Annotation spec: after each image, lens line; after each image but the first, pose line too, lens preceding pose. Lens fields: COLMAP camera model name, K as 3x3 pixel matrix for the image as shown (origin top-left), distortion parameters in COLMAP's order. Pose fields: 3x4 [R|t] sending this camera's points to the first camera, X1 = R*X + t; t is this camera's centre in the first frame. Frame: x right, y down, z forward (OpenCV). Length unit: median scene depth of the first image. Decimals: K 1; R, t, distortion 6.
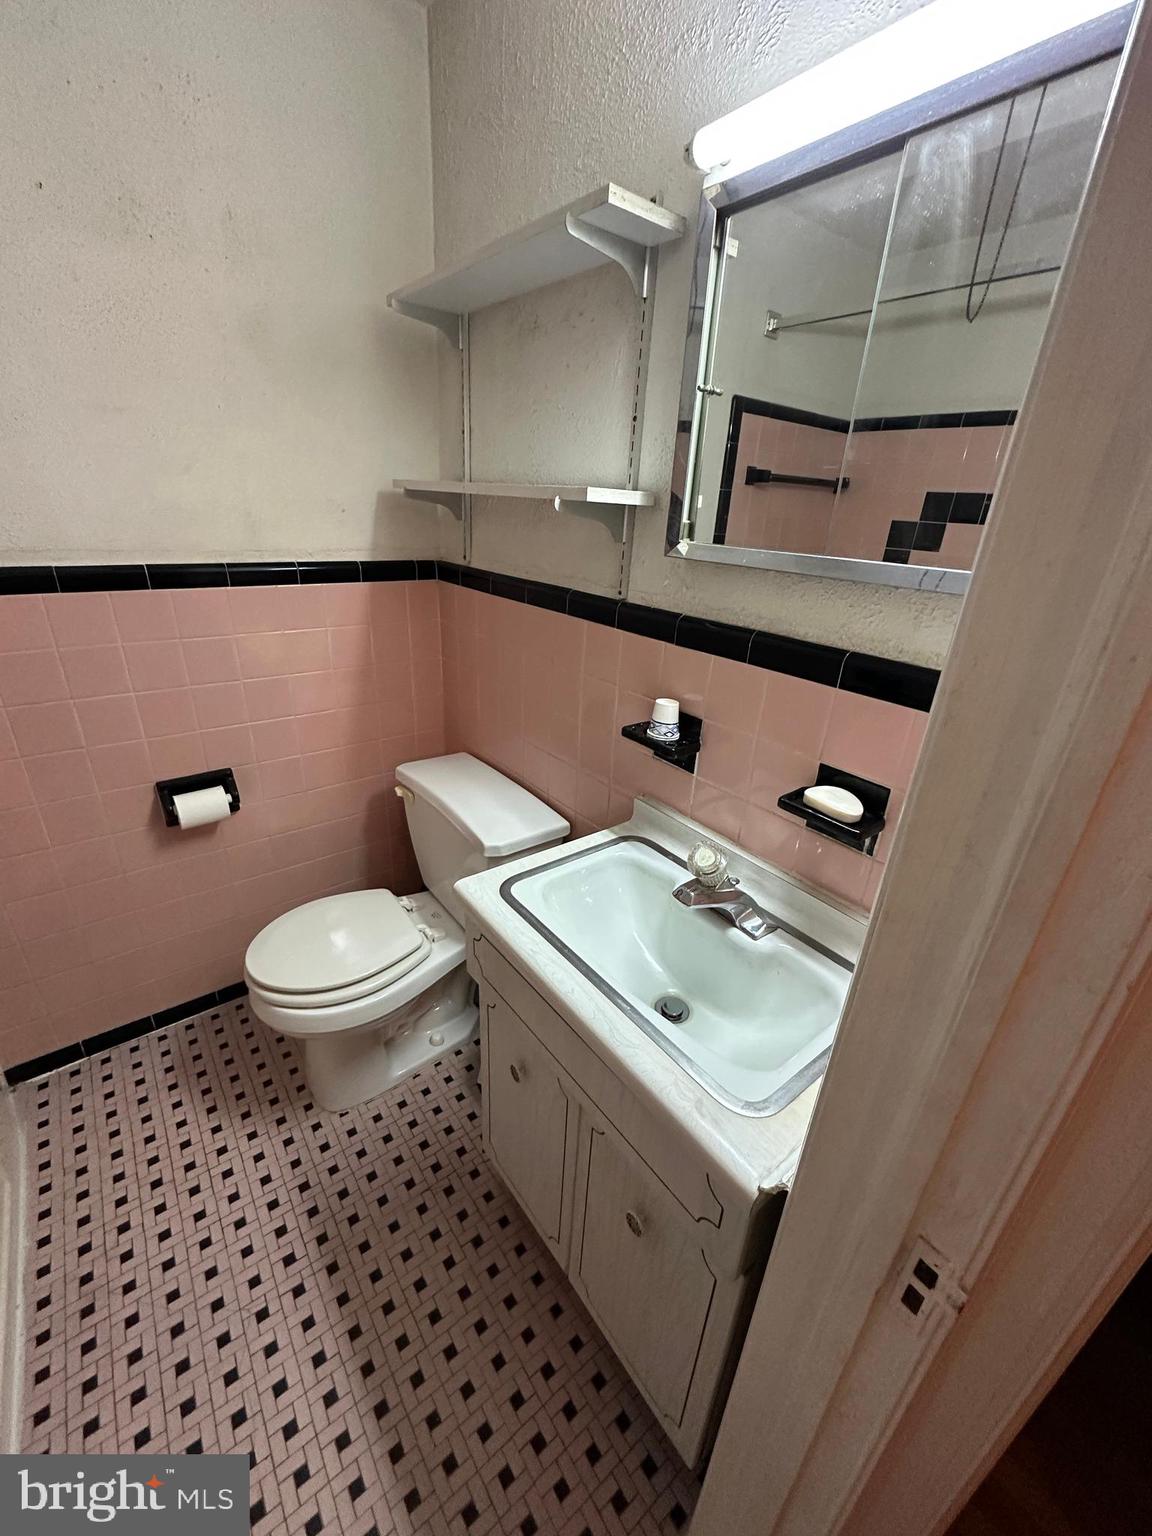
lens RADIAL K [[608.8, 0, 569.2], [0, 608.8, 769.1], [0, 0, 1]] dist [-0.003113, -0.000600]
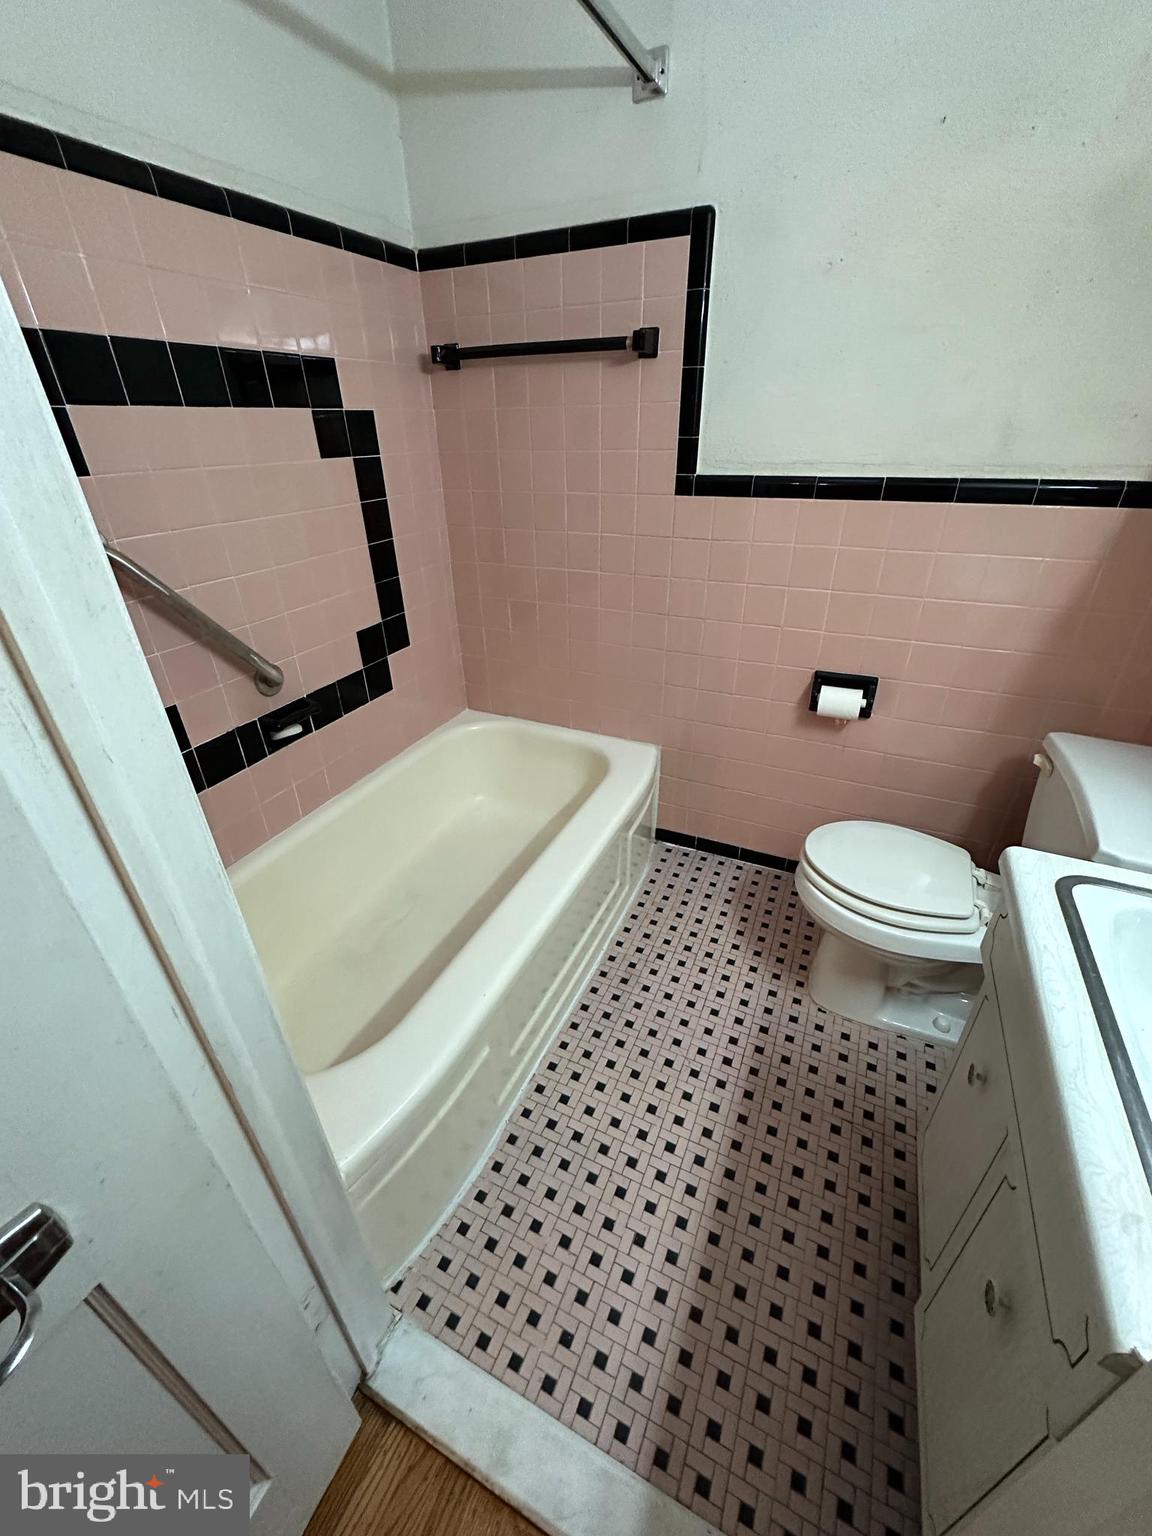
lens RADIAL K [[608.8, 0, 569.2], [0, 608.8, 769.1], [0, 0, 1]] dist [-0.003113, -0.000600]
pose [[0.450051, 0.388468, -0.804081, 0.131354], [-0.317821, 0.911145, 0.262305, 0.038542], [0.834532, 0.137503, 0.533525, -0.007231]]
